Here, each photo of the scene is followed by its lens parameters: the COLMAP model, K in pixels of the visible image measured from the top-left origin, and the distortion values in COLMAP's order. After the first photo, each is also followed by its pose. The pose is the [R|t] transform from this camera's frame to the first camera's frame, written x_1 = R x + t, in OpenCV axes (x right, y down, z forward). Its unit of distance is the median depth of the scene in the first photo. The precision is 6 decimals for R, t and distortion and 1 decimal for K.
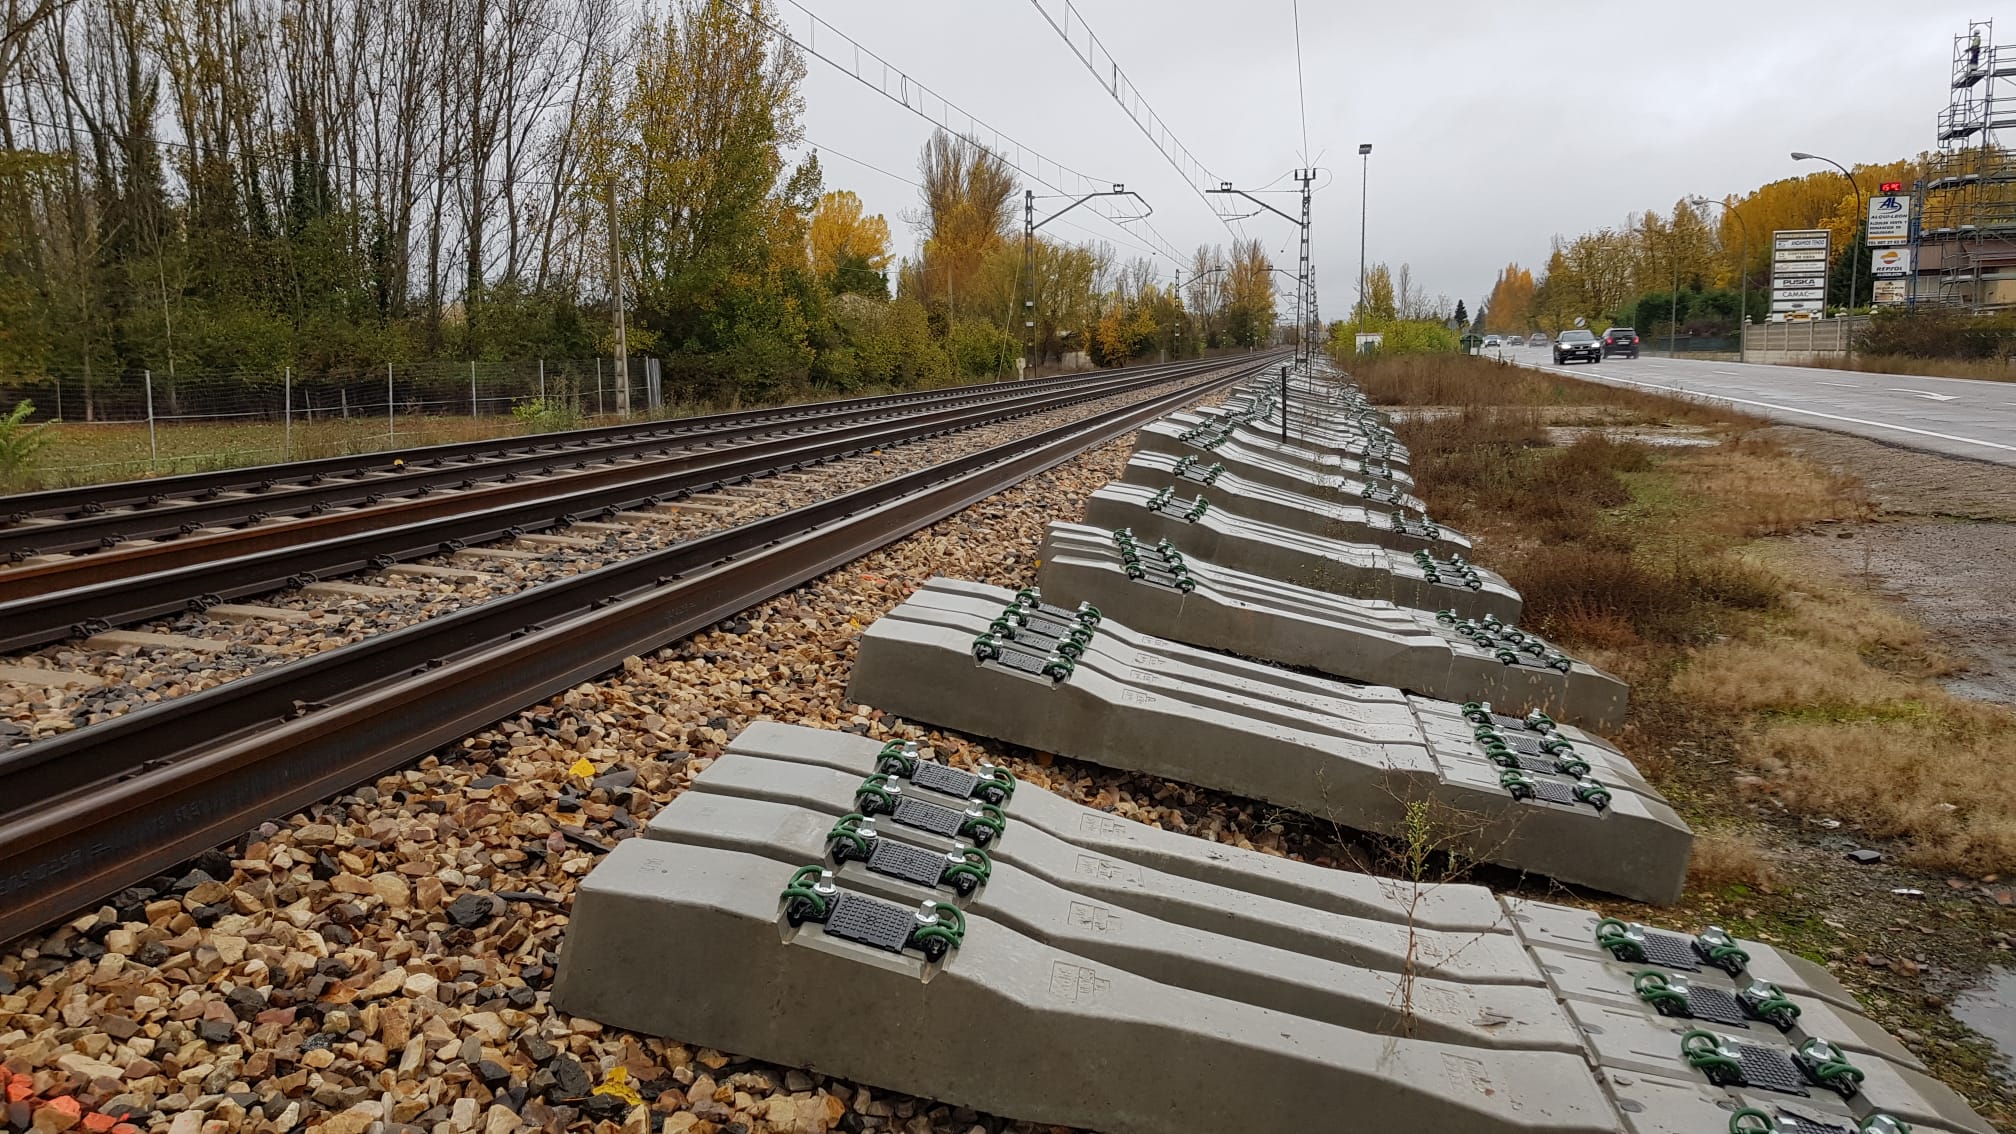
lens RADIAL K [[1570.7, 0, 1008.0], [0, 1570.7, 567.0], [0, 0, 1]] dist [0.079657, -0.136924]
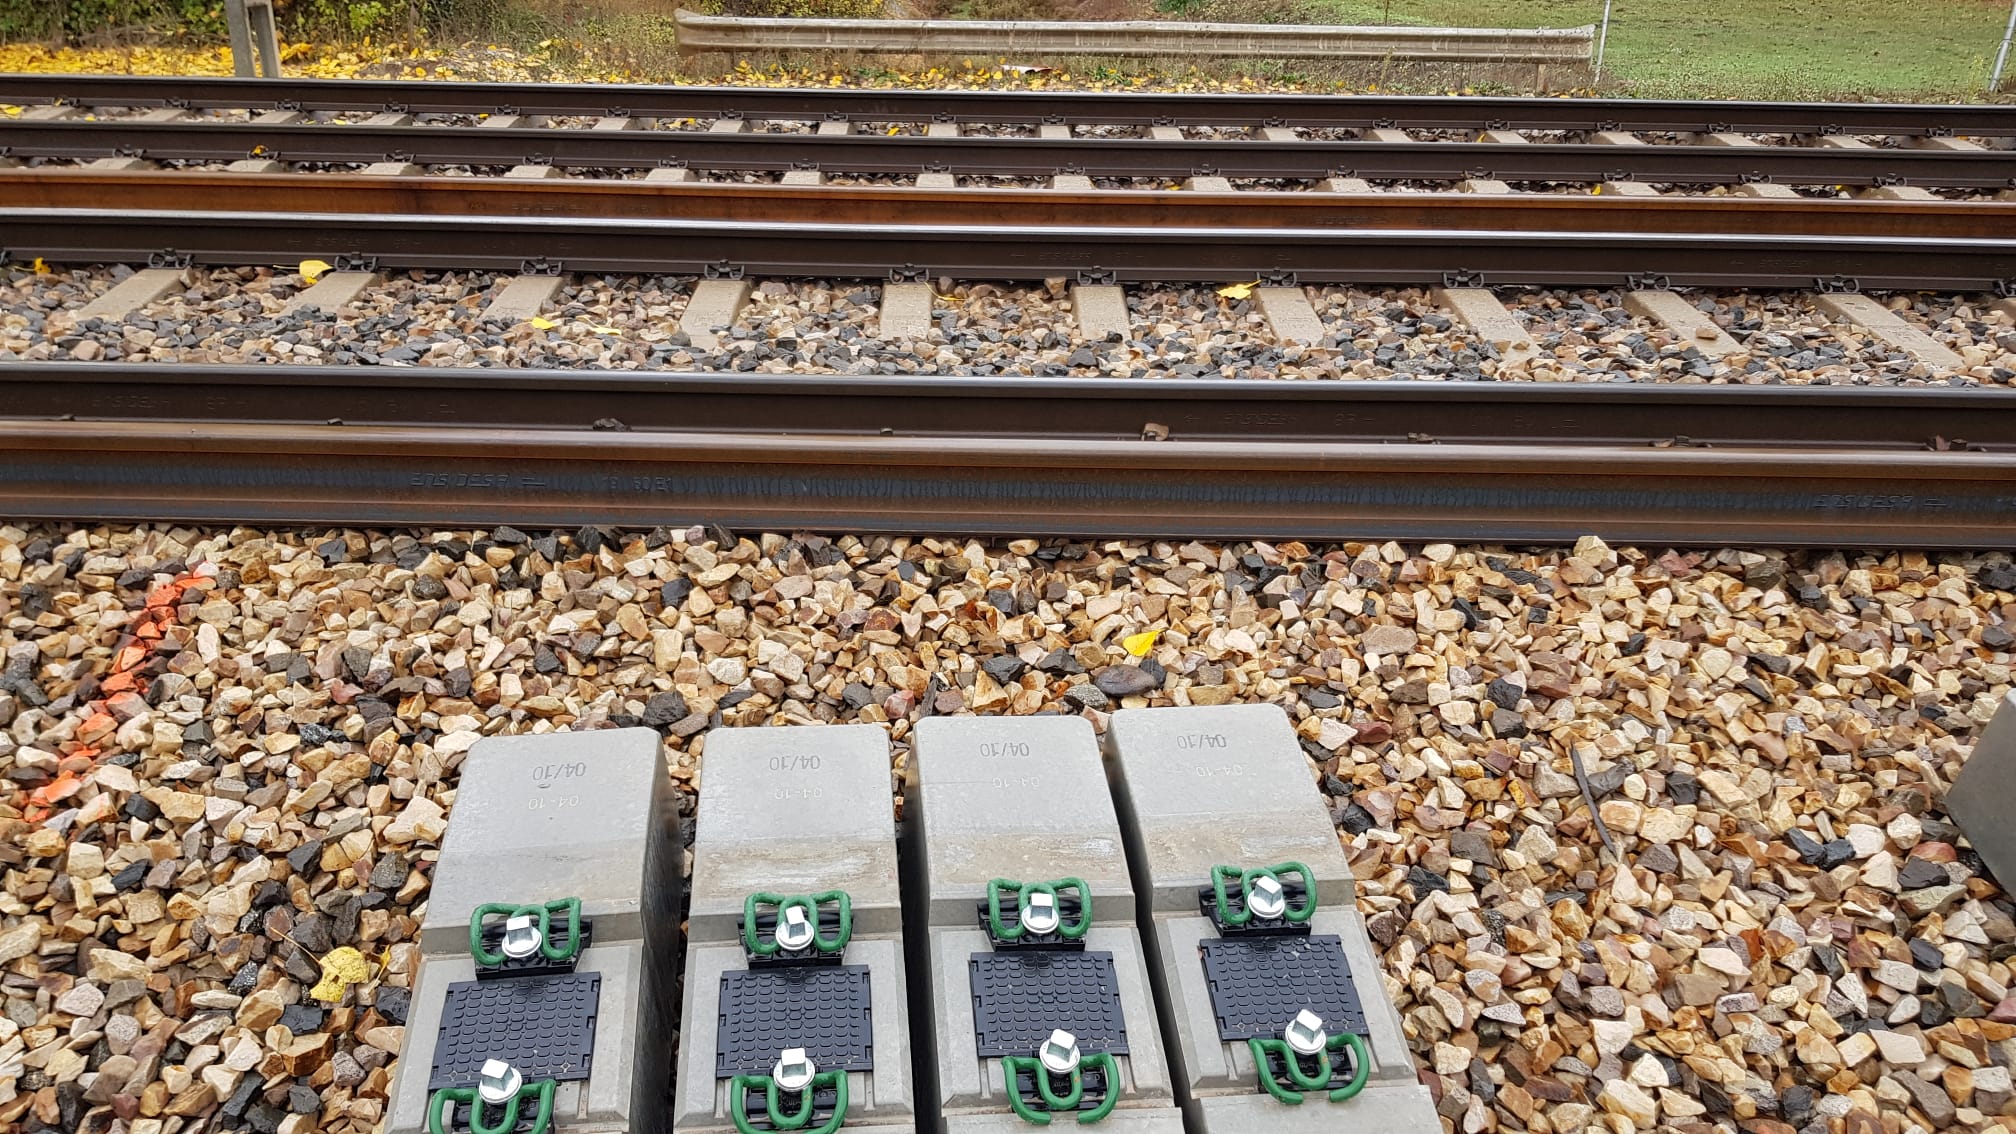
lens RADIAL K [[1566.5, 0, 985.1], [0, 1566.5, 564.0], [0, 0, 1]] dist [0.090522, -0.155699]
pose [[0.187055, 0.401983, -0.896337, 0.230746], [-0.150681, 0.913385, 0.378184, -0.110900], [0.970724, 0.064320, 0.231424, 0.537674]]
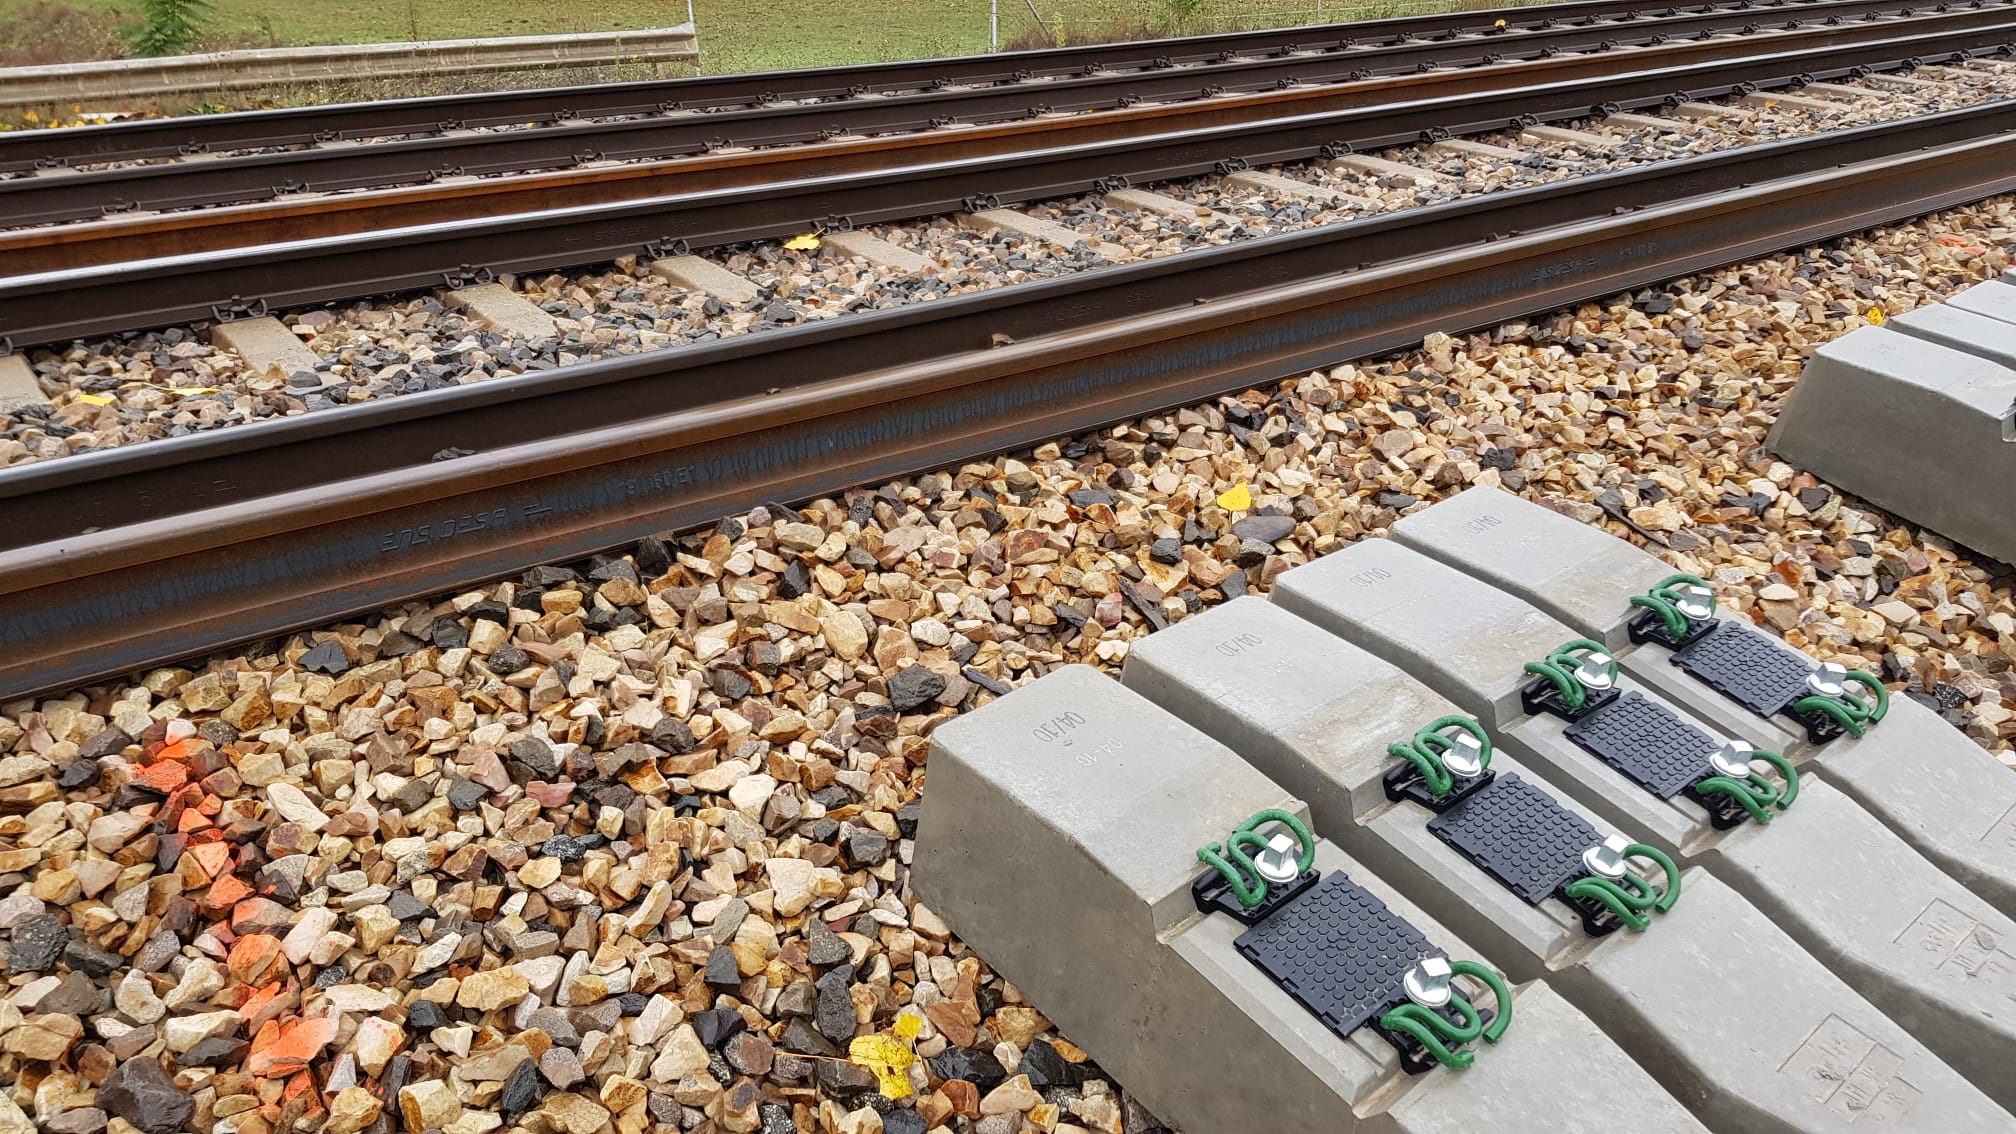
lens RADIAL K [[1570.2, 0, 1008.0], [0, 1570.2, 567.0], [0, 0, 1]] dist [0.074013, -0.126579]
pose [[0.741755, 0.250431, -0.622160, 0.073674], [-0.077703, 0.953512, 0.291166, -0.029582], [0.666154, -0.167630, 0.726732, 0.284432]]
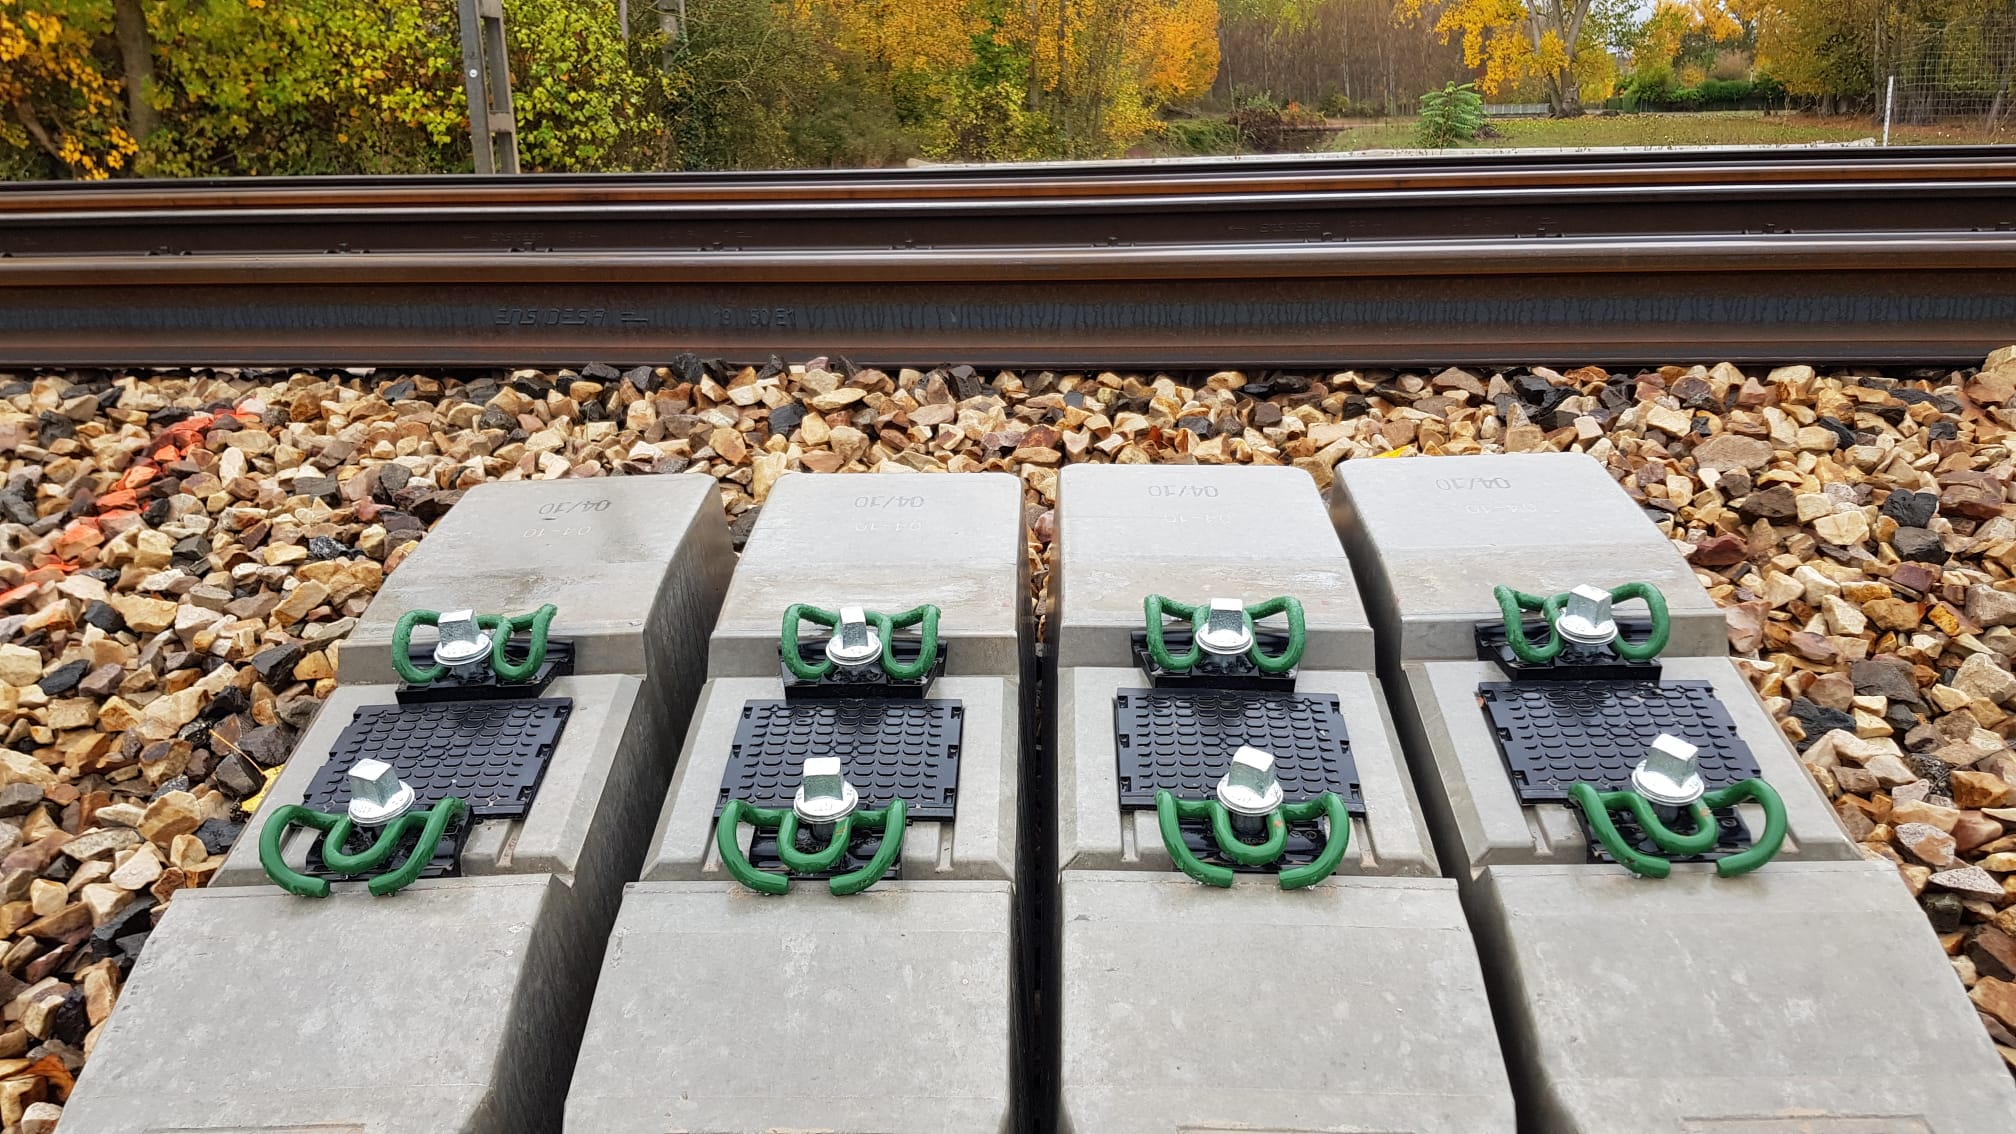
lens RADIAL K [[1570.7, 0, 1008.0], [0, 1570.7, 567.0], [0, 0, 1]] dist [0.079657, -0.136924]
pose [[0.058939, 0.283261, -0.957230, 0.165517], [-0.113275, 0.954601, 0.275509, 0.021373], [0.991814, 0.092192, 0.088349, 0.582942]]
